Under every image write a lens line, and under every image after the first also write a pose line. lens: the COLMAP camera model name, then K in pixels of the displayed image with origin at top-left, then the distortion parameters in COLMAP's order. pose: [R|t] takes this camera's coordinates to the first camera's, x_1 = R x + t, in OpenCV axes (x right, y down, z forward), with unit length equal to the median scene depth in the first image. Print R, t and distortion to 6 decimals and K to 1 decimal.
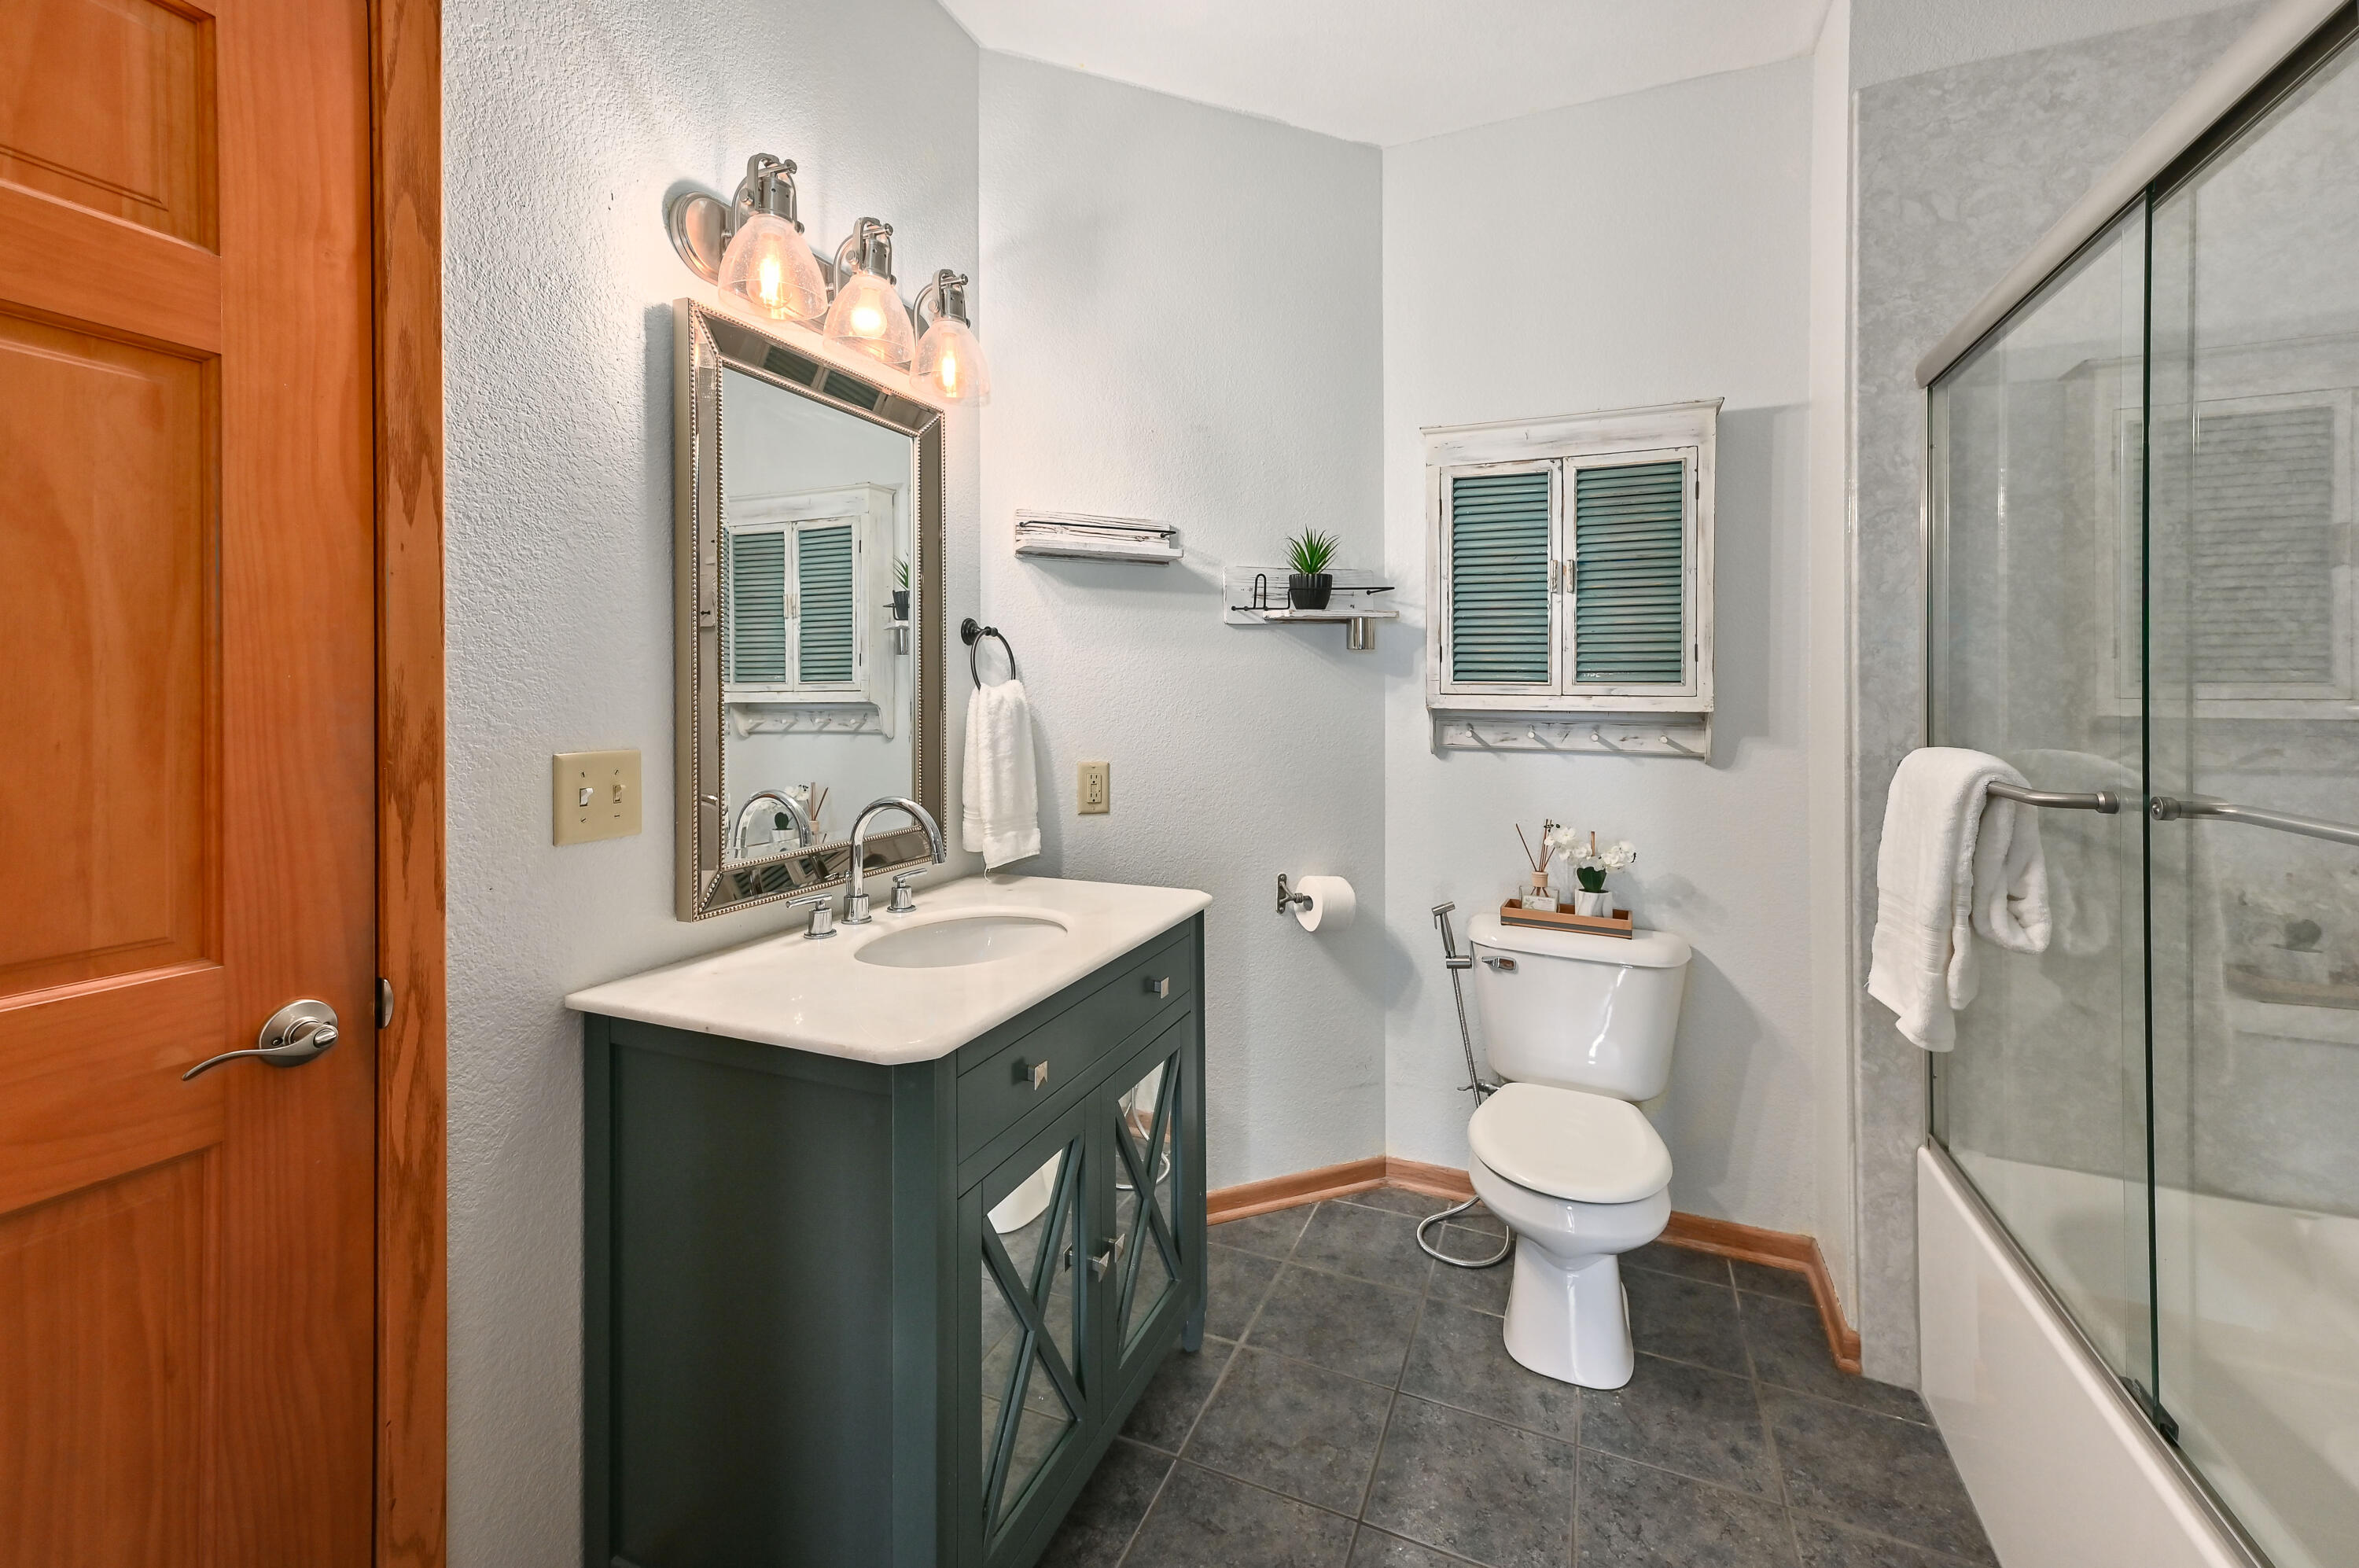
lens RADIAL K [[935.2, 0, 1174.7], [0, 935.2, 767.6], [0, 0, 1]] dist [0.007251, -0.000521]
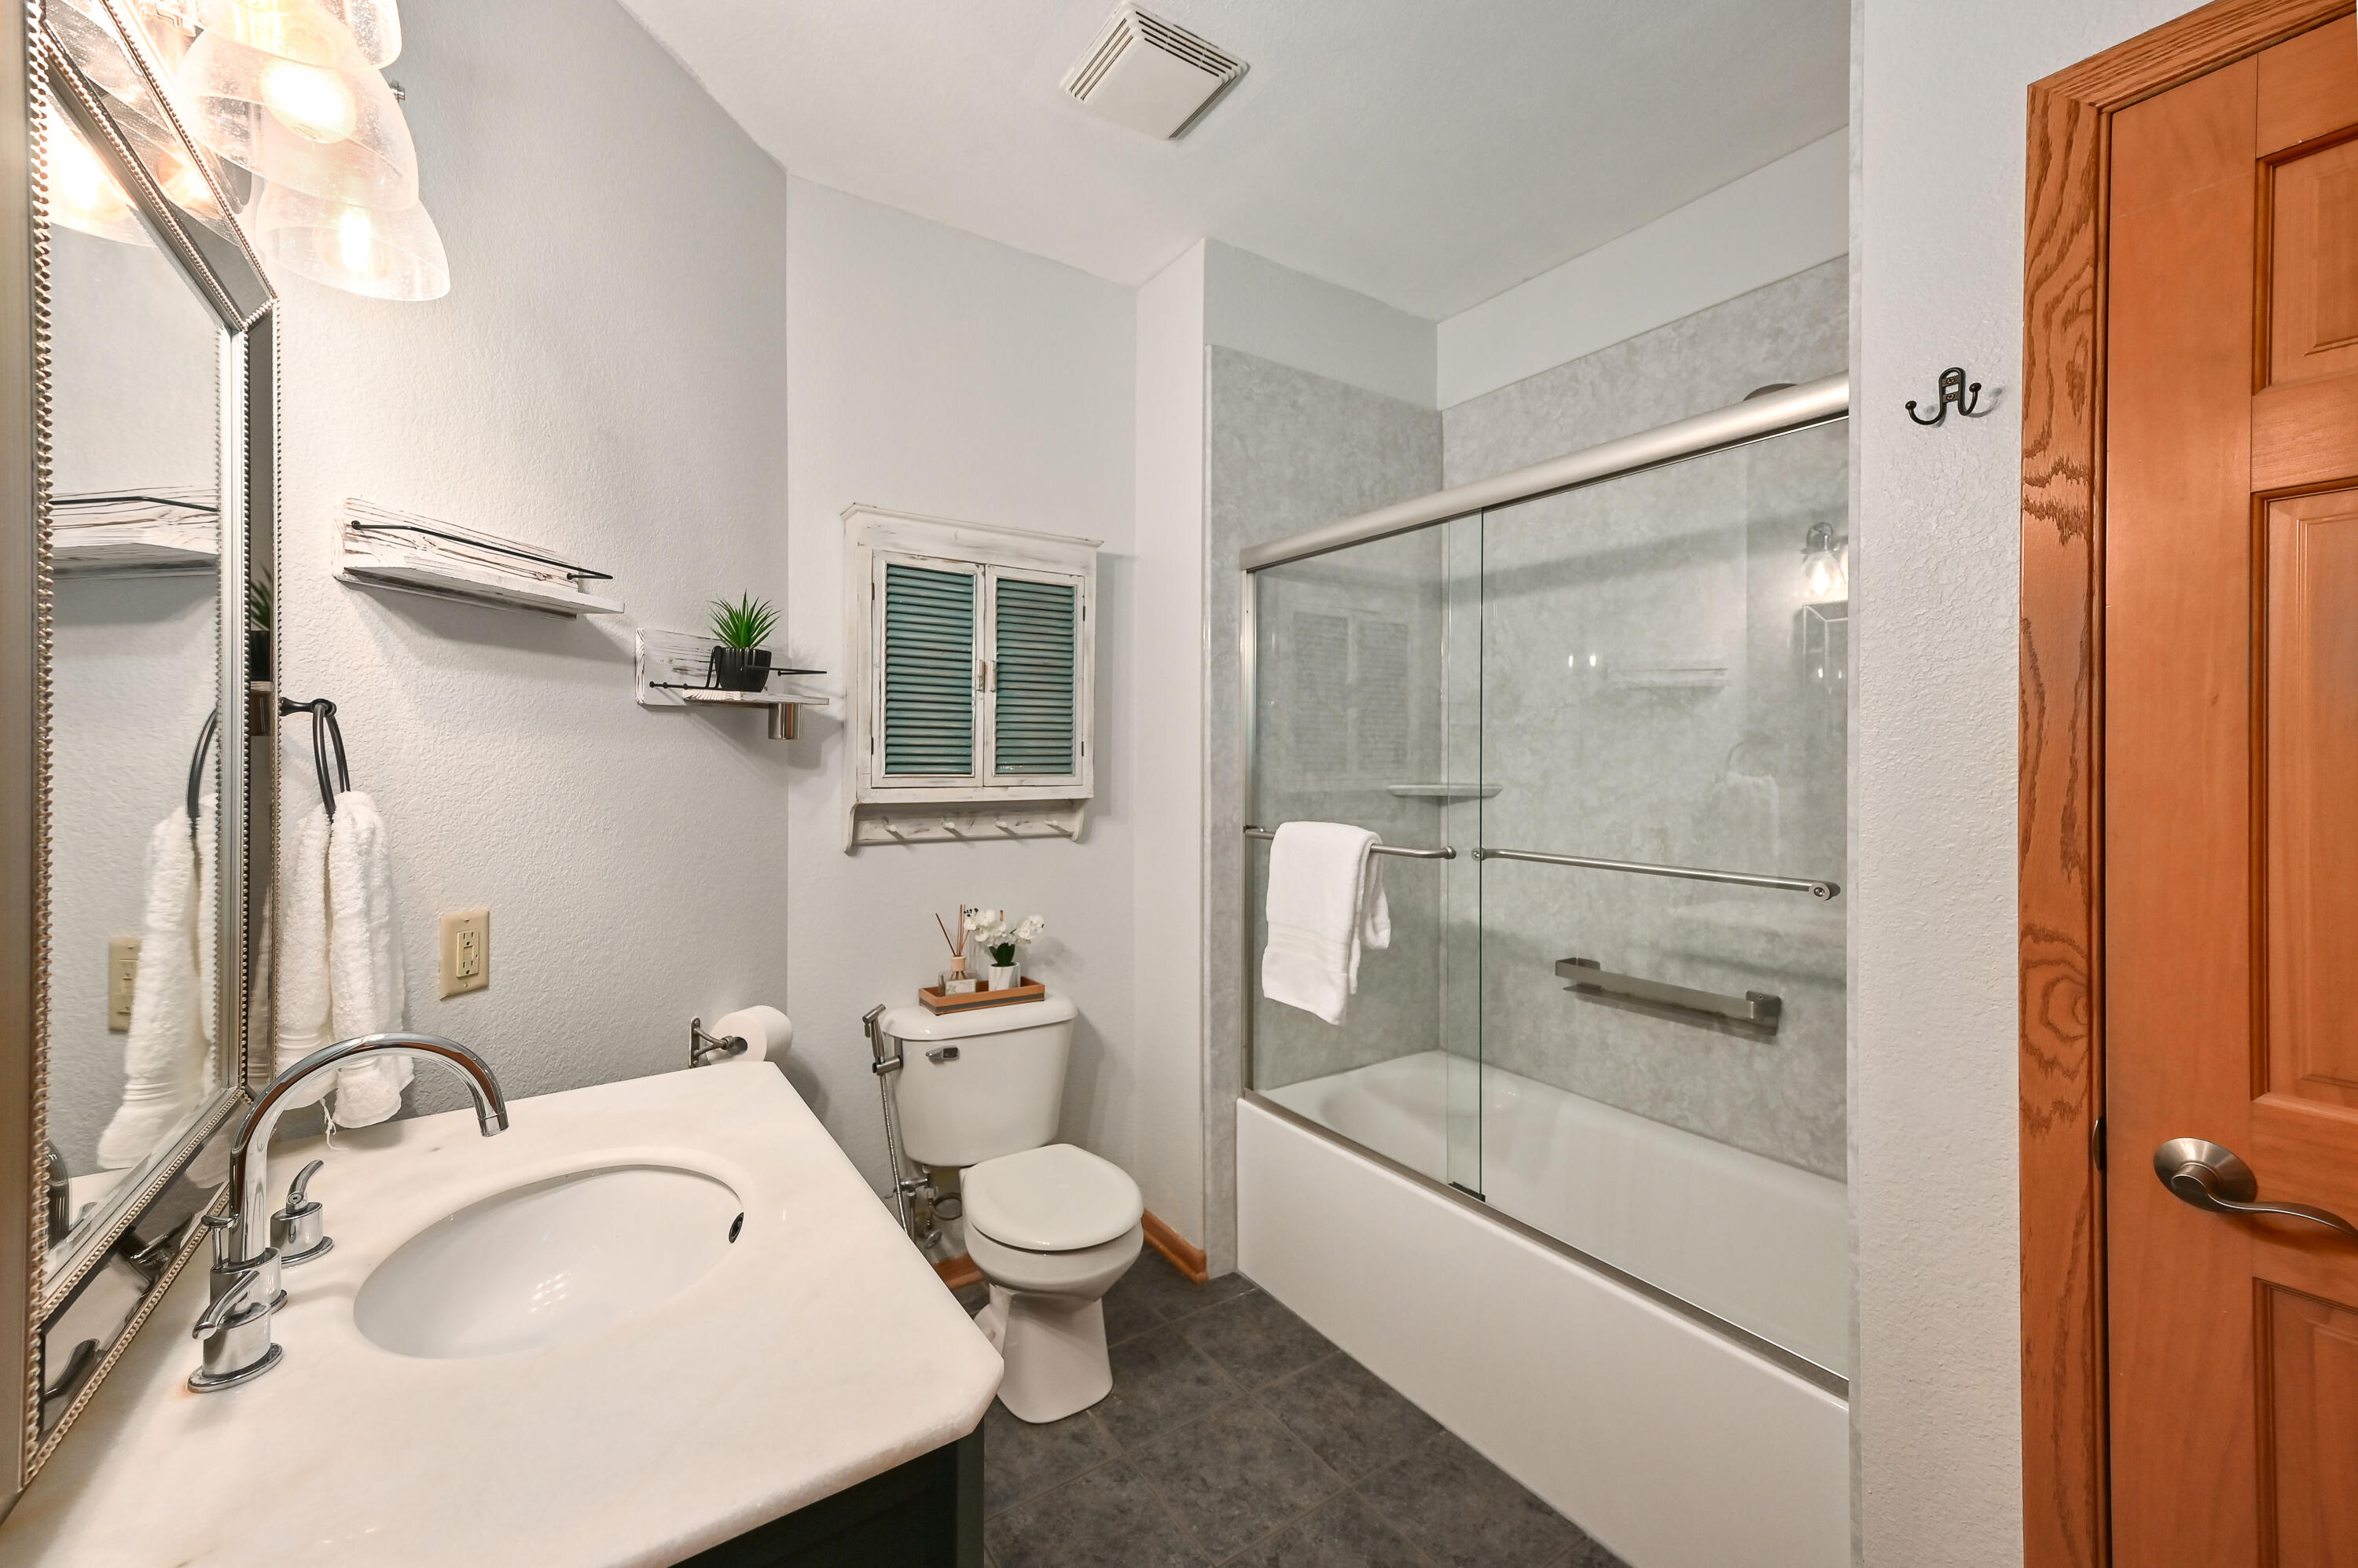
lens RADIAL K [[926.3, 0, 1169.4], [0, 926.3, 817.5], [0, 0, 1]] dist [0.000711, -0.000106]
pose [[0.549848, -0.058262, 0.833230, -0.354005], [0.071086, 0.997209, 0.022818, -0.052493], [-0.832234, 0.046685, 0.552455, 0.254683]]
